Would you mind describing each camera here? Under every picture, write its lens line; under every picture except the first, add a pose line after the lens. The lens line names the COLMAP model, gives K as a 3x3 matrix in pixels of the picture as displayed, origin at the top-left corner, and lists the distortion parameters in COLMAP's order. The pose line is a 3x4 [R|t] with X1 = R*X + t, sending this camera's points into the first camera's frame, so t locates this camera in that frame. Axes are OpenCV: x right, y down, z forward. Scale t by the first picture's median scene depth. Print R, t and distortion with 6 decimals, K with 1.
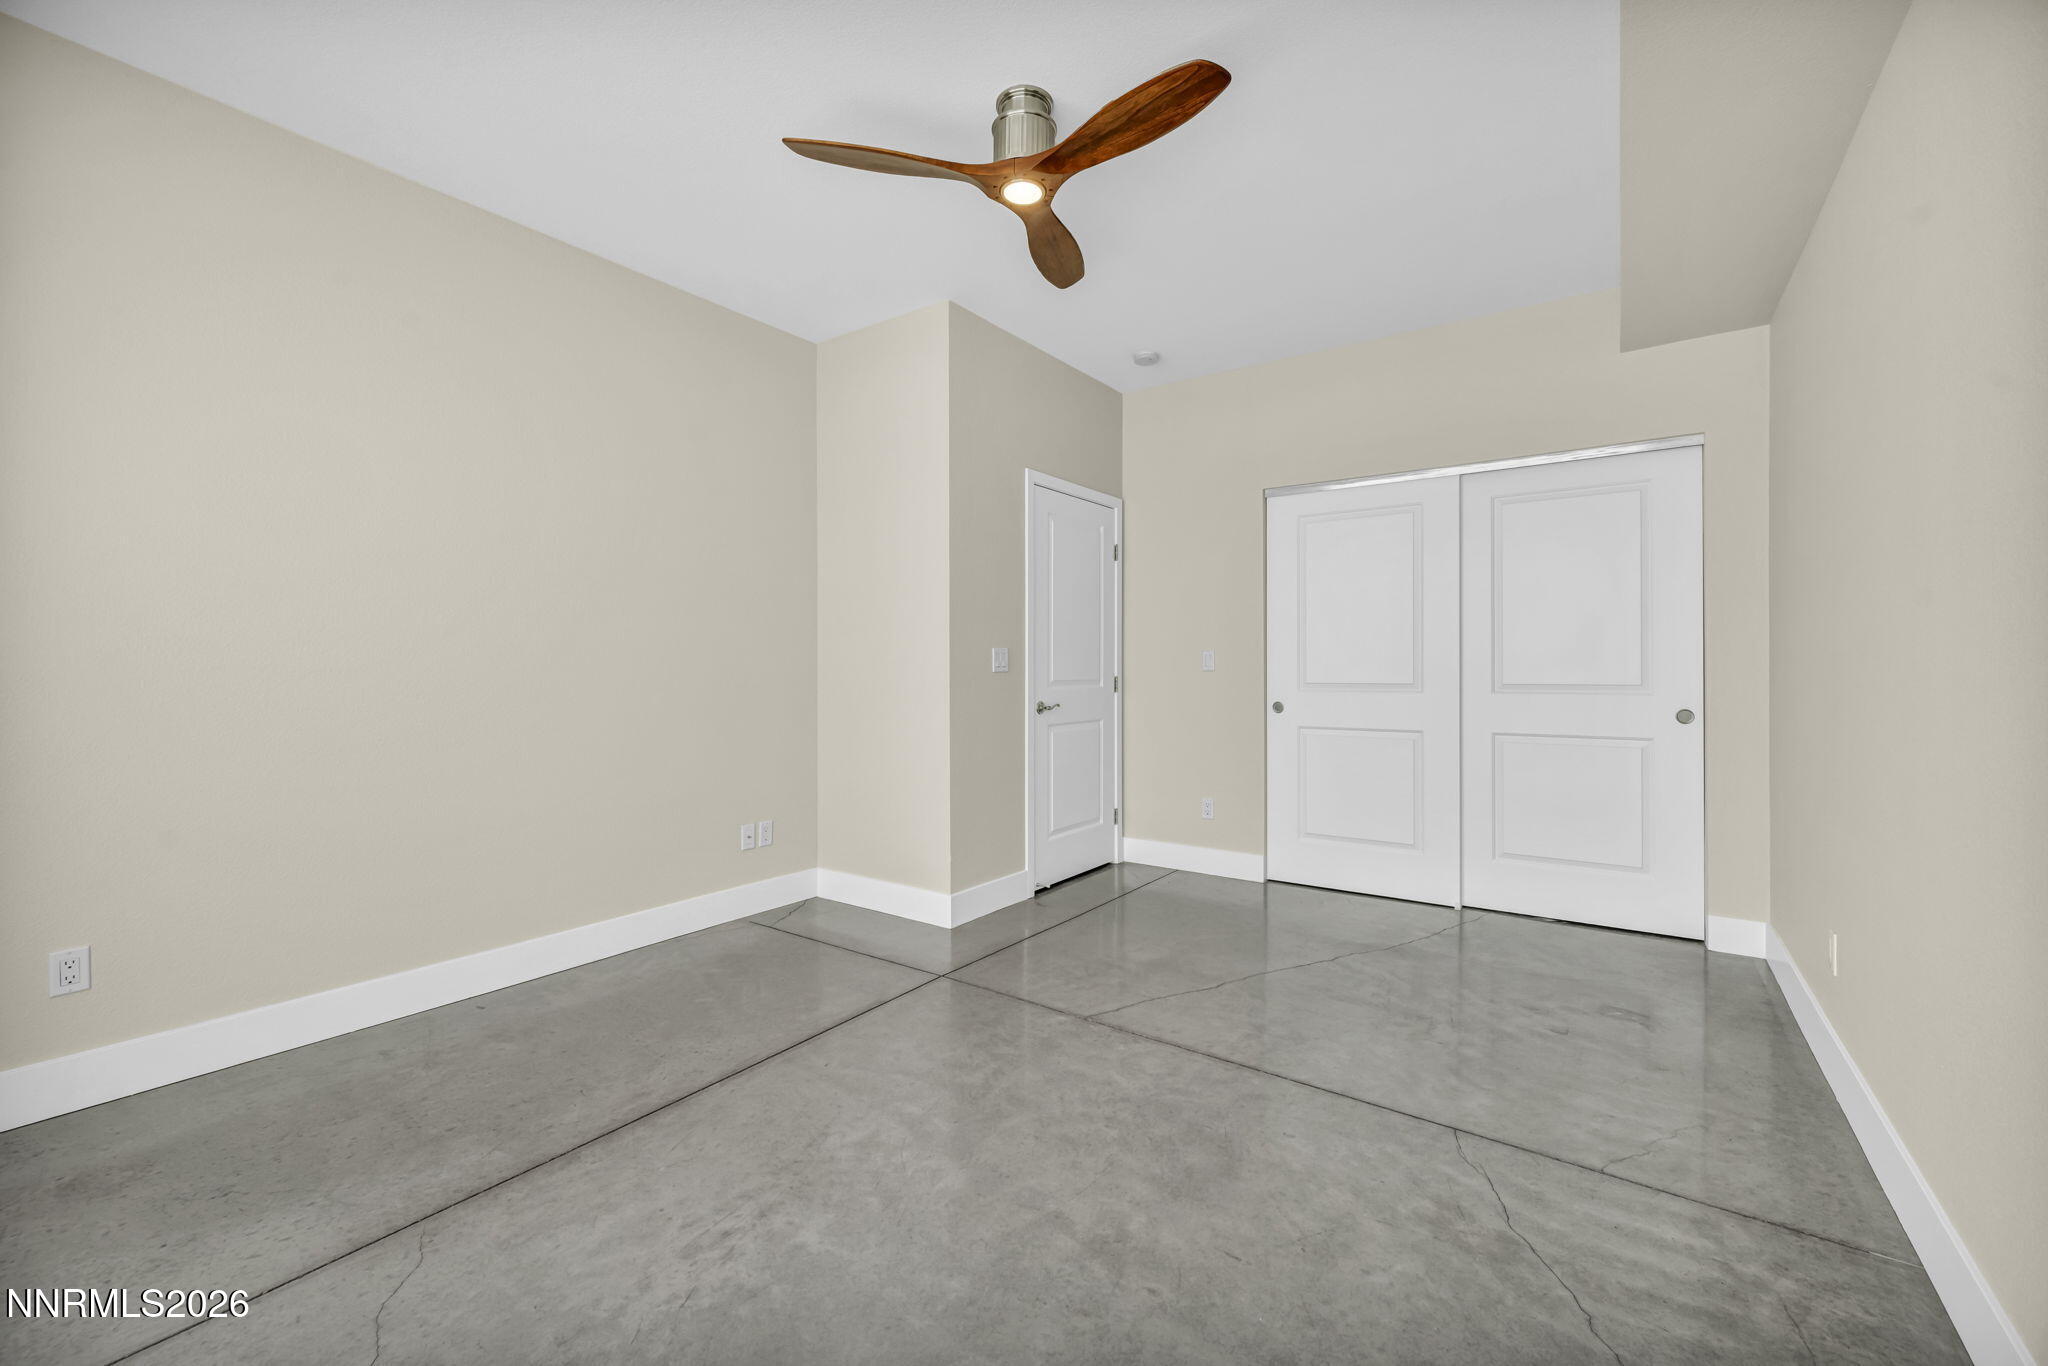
lens RADIAL K [[827.7, 0, 1011.6], [0, 827.7, 670.5], [0, 0, 1]] dist [-0.002216, -0.000059]
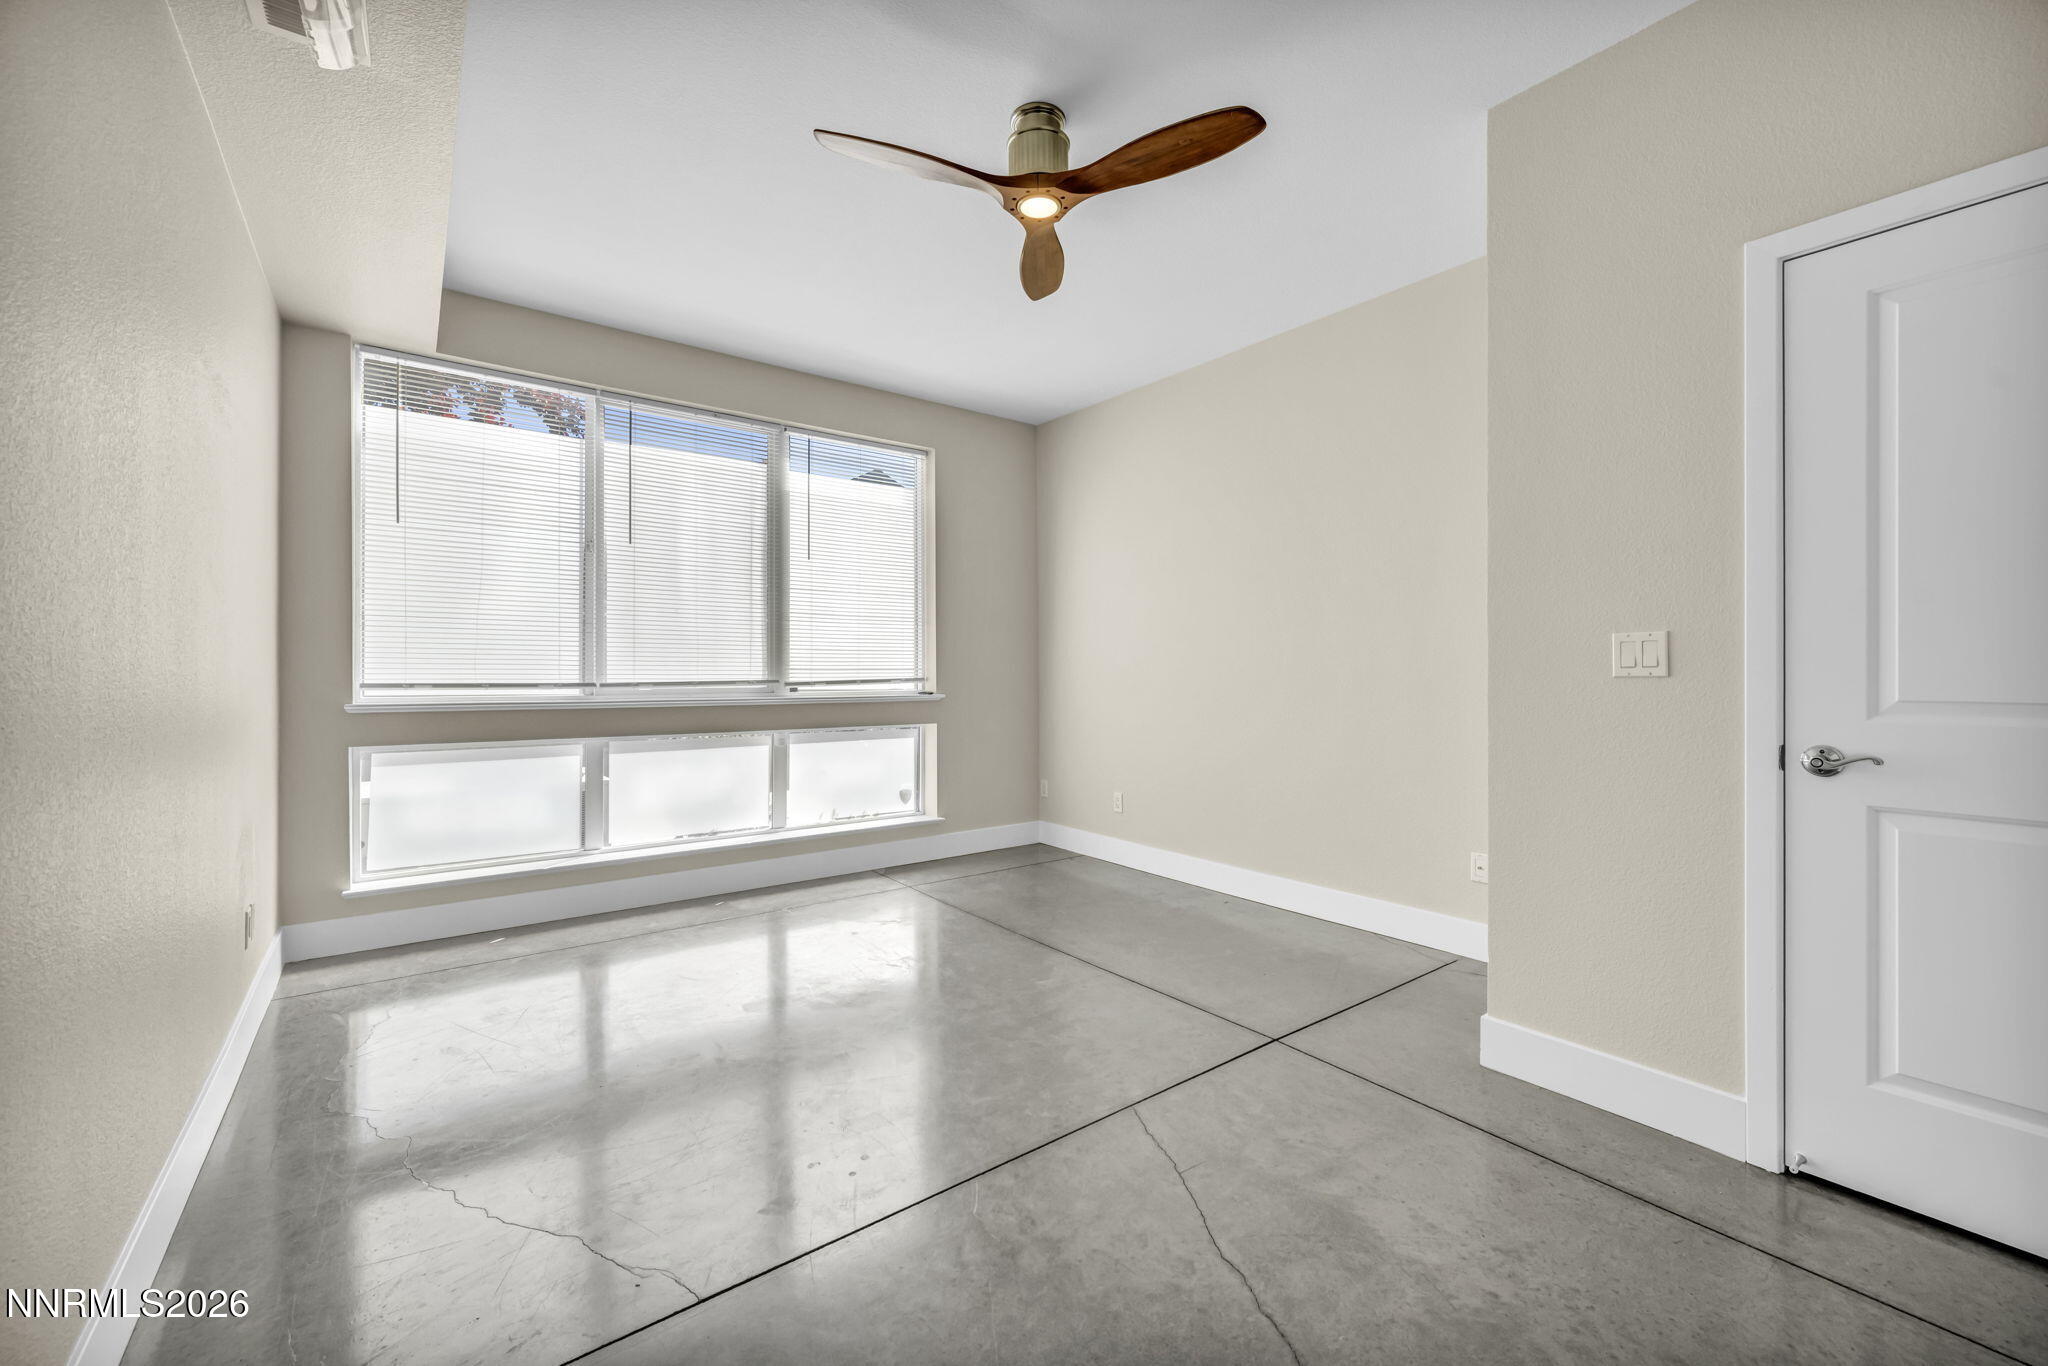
lens RADIAL K [[827.7, 0, 1039.2], [0, 827.7, 669.5], [0, 0, 1]] dist [-0.002216, -0.000059]
pose [[-0.278531, 0.001976, -0.960425, 1.109740], [-0.001971, 0.999995, 0.002629, -0.004925], [0.960425, 0.002625, -0.278525, 1.432646]]
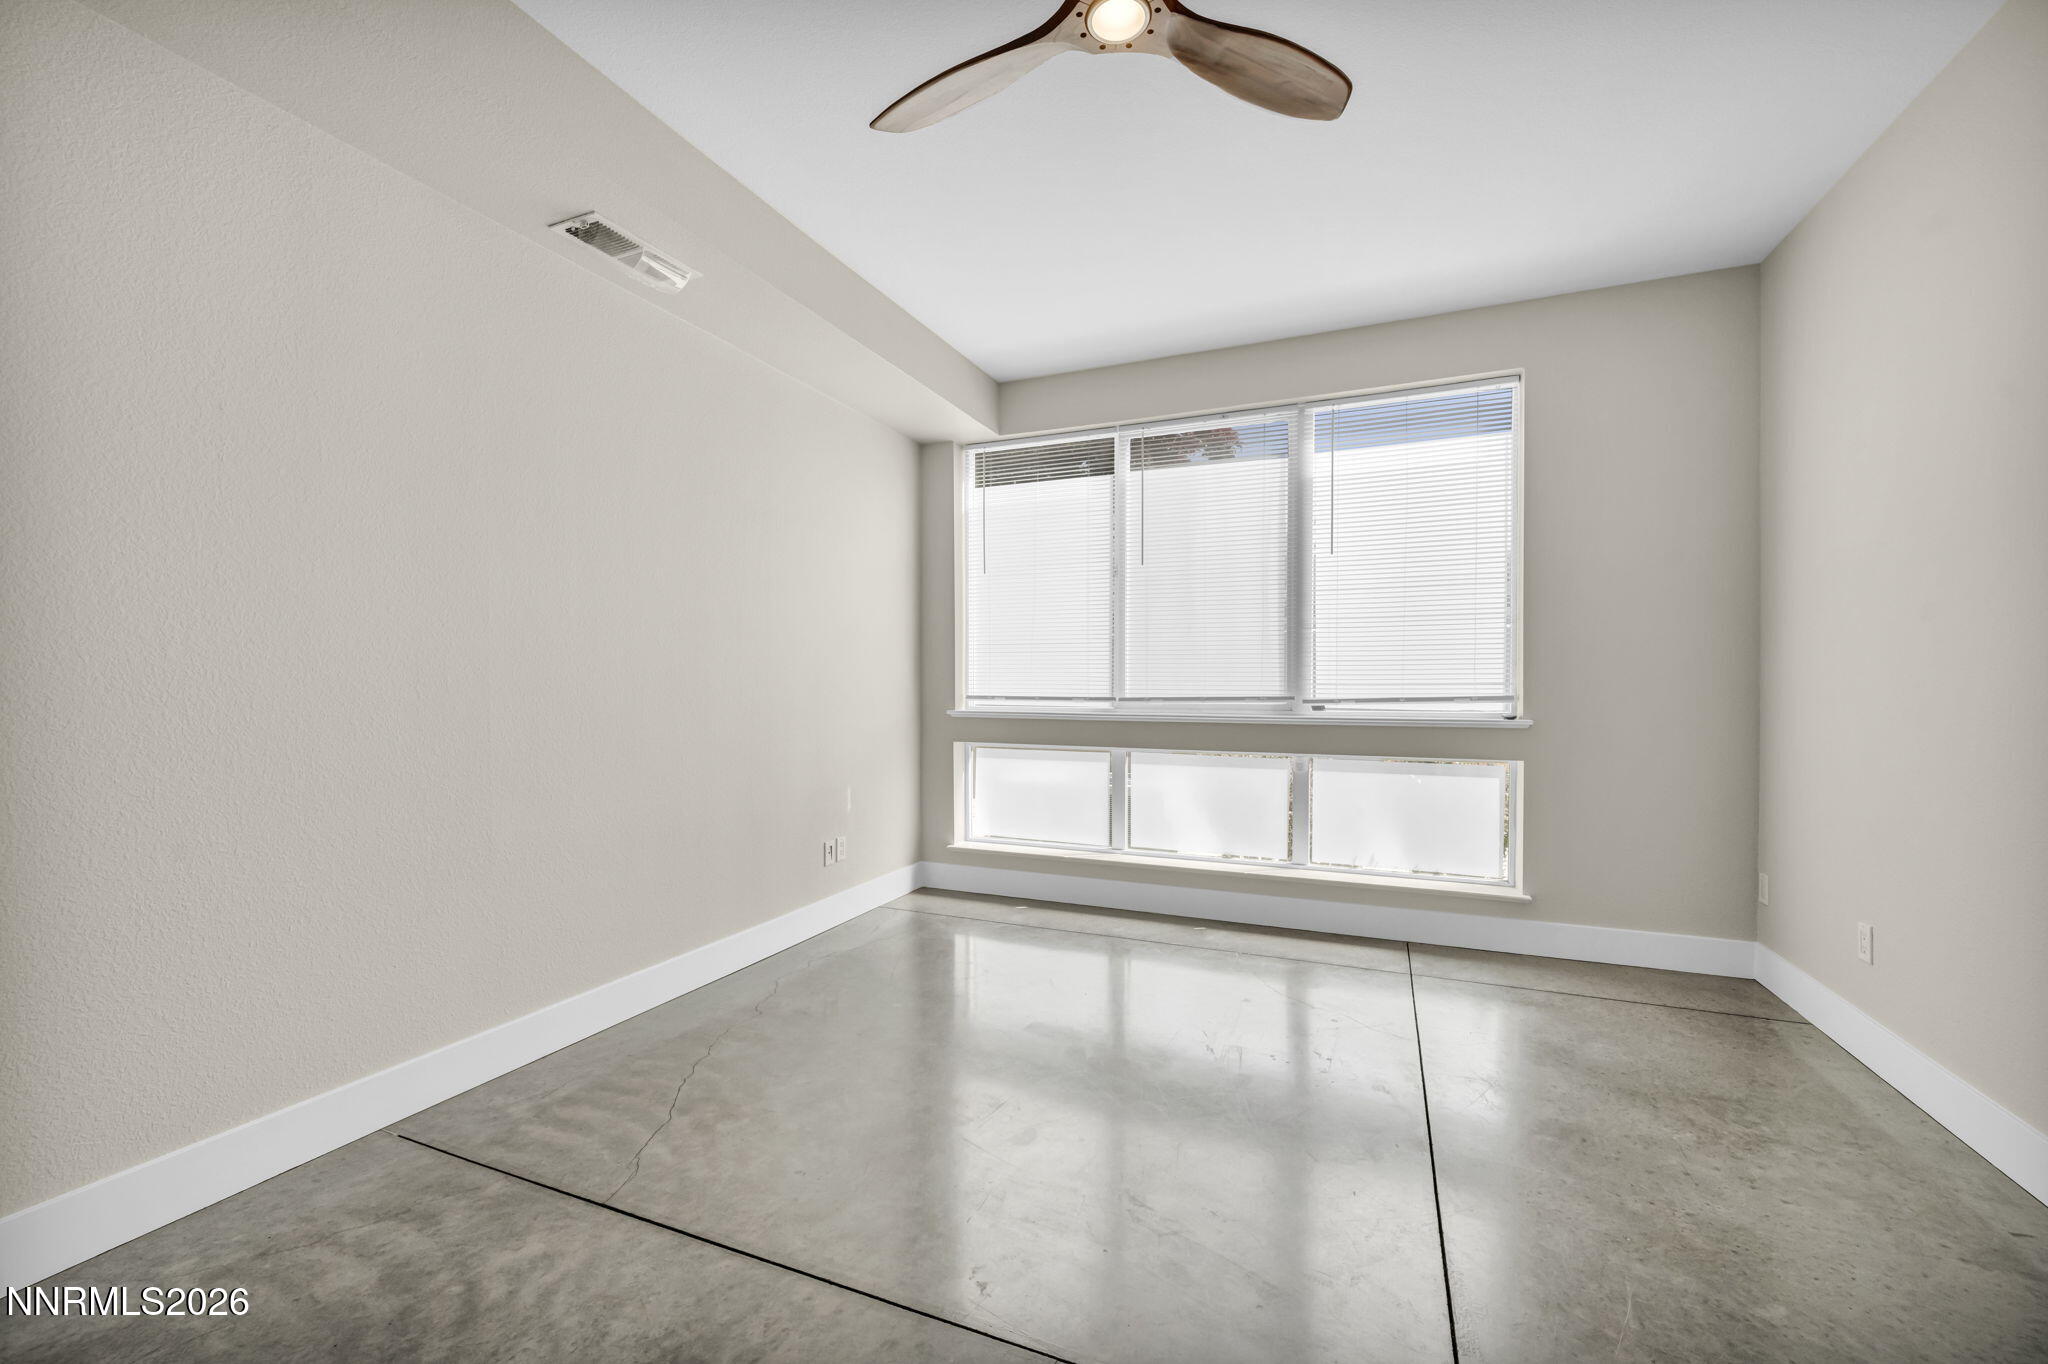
lens RADIAL K [[827.7, 0, 1015.4], [0, 827.7, 694.2], [0, 0, 1]] dist [-0.002216, -0.000059]
pose [[-0.975475, 0.006212, -0.220024, 0.284846], [0.003043, 0.999887, 0.014736, -0.005721], [0.220091, 0.013705, -0.975383, 1.883211]]
